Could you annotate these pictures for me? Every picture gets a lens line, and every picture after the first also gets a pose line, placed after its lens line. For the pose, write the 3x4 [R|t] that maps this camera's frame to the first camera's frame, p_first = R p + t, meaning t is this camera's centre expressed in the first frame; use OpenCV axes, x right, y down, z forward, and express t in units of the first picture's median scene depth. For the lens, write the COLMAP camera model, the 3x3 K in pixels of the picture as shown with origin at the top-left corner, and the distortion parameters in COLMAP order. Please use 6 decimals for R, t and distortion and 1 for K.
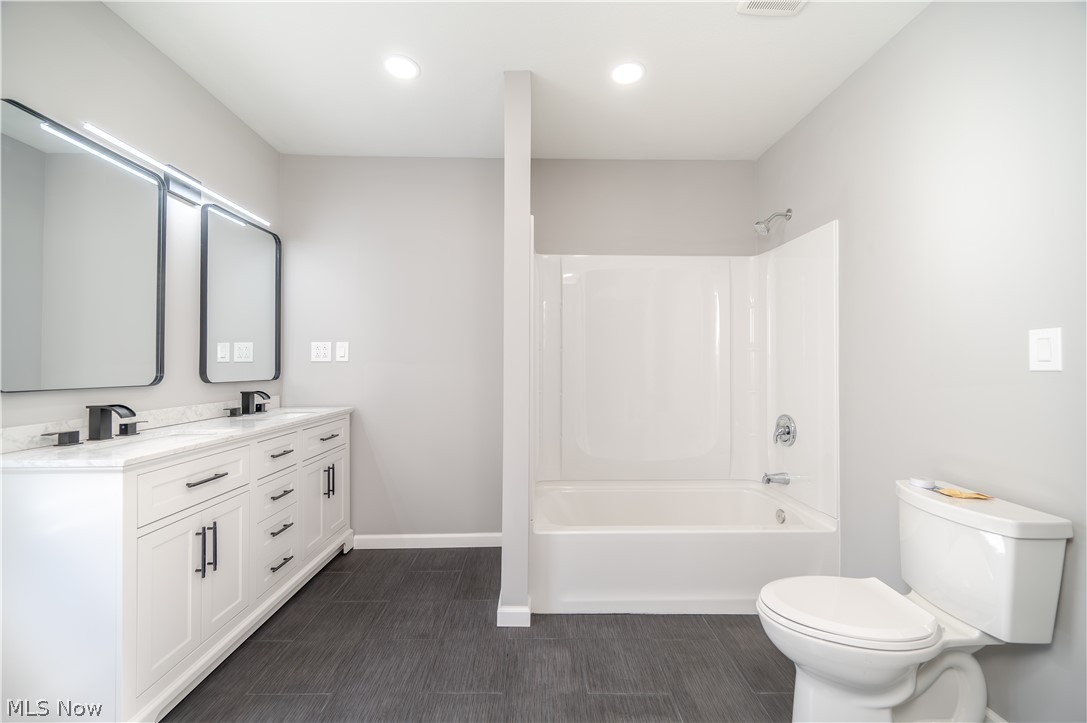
lens RADIAL K [[430.1, 0, 544.3], [0, 430.1, 366.0], [0, 0, 1]] dist [-0.002456, -0.000342]
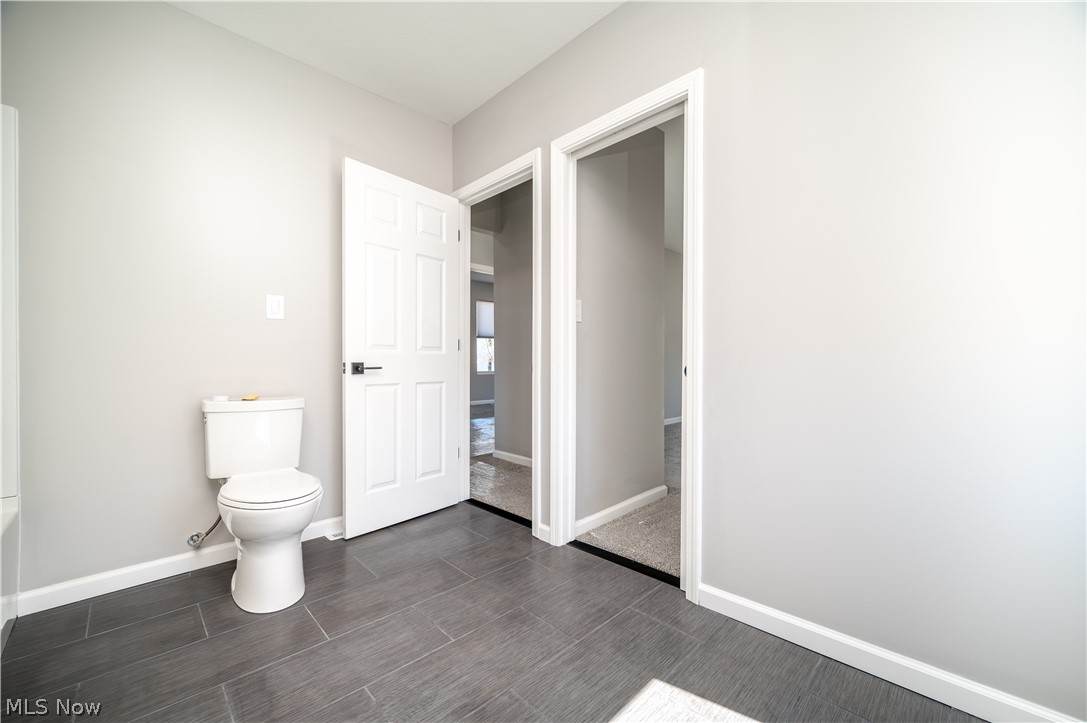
lens RADIAL K [[430.1, 0, 545.9], [0, 430.1, 367.3], [0, 0, 1]] dist [-0.002456, -0.000342]
pose [[-0.683575, 0.002690, 0.729875, -0.723818], [0.004914, 0.999988, 0.000916, 0.173743], [-0.729863, 0.004213, -0.683580, 1.124769]]
